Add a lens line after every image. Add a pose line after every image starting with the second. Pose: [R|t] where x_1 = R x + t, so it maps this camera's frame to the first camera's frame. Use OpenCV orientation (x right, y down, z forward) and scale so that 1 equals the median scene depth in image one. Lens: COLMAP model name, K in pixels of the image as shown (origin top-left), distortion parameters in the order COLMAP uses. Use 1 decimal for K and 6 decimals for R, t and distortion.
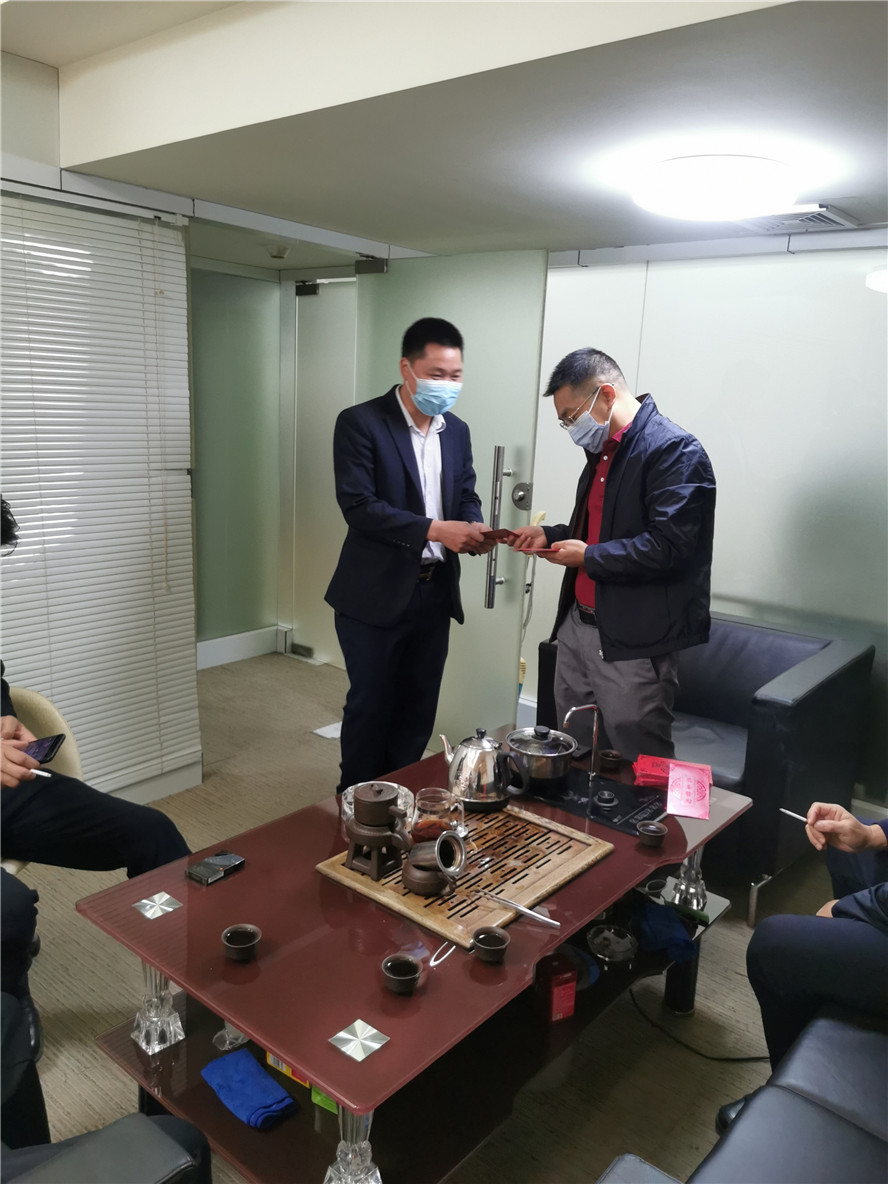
lens RADIAL K [[927.2, 0, 451.8], [0, 927.2, 592.5], [0, 0, 1]] dist [0.073715, -0.099671]
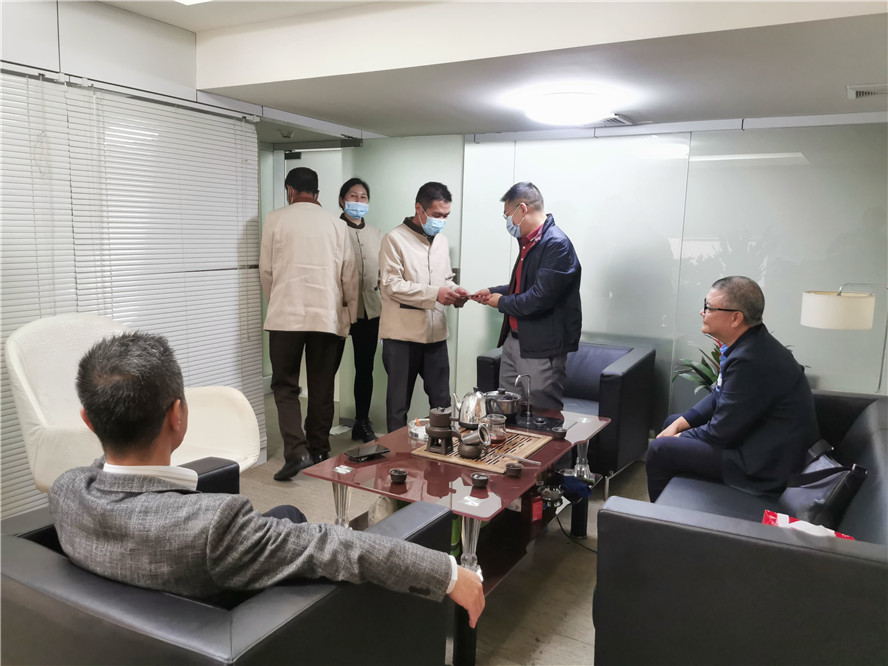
lens RADIAL K [[692.3, 0, 439.7], [0, 692.3, 331.9], [0, 0, 1]] dist [0.058115, -0.071930]
pose [[0.985304, -0.046462, 0.164371, -0.210343], [0.055909, 0.997011, -0.053321, 0.082172], [-0.161402, 0.061727, 0.984956, -0.304885]]
